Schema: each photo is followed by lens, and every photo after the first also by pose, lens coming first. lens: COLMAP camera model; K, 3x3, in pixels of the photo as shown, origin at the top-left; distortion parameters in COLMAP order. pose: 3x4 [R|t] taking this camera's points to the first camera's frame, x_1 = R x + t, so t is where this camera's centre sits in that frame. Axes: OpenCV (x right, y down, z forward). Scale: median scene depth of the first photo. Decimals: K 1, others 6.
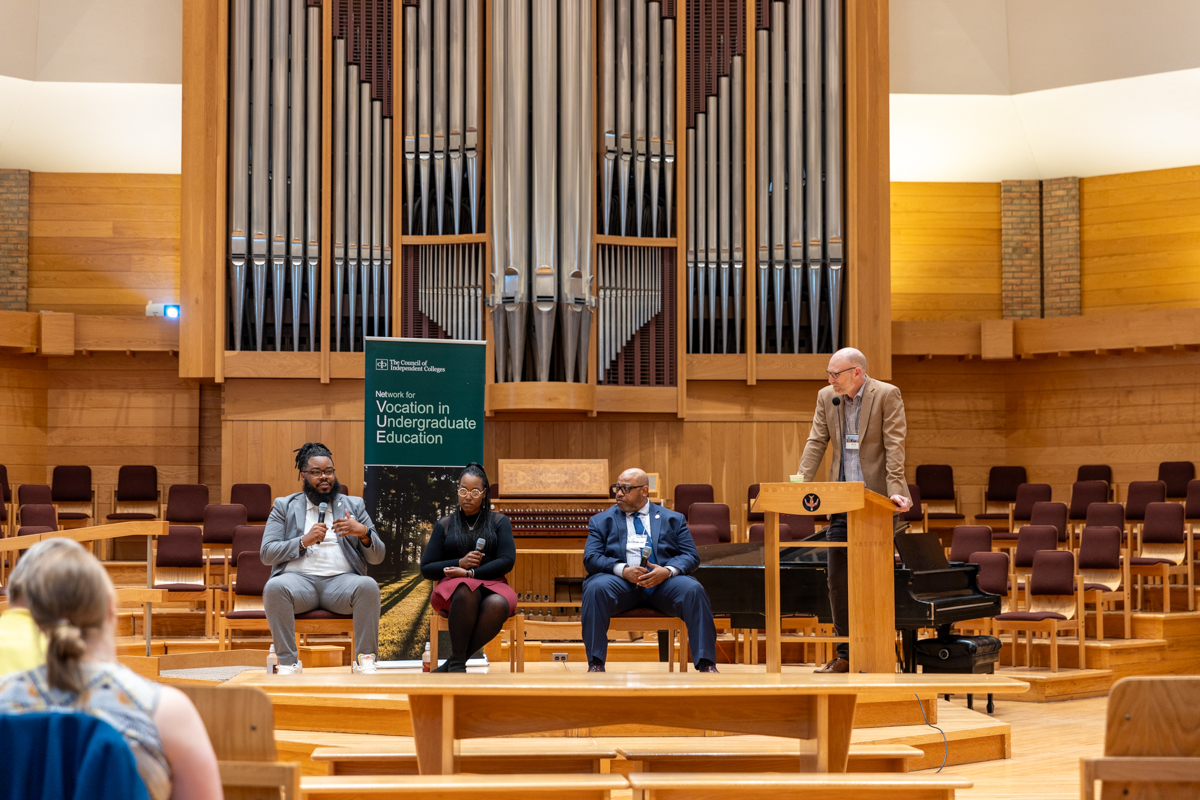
lens RADIAL K [[2290.8, 0, 600.6], [0, 2290.8, 400.9], [0, 0, 1]] dist [-0.009530, 0.000000]
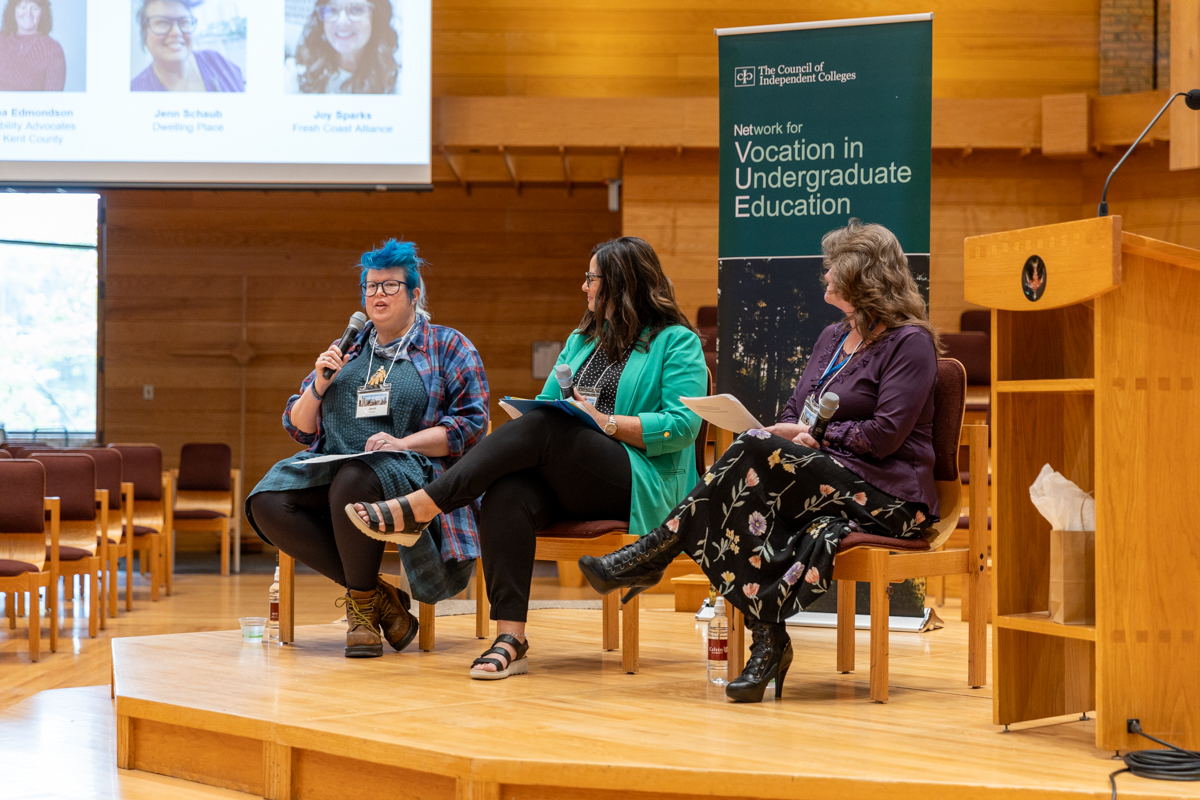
lens RADIAL K [[2290.8, 0, 599.7], [0, 2290.8, 398.0], [0, 0, 1]] dist [-0.009530, 0.000000]
pose [[0.662140, -0.002515, -0.749376, 0.296074], [0.035675, 0.998966, 0.028170, 0.044873], [0.748531, -0.045386, 0.661545, 0.601415]]
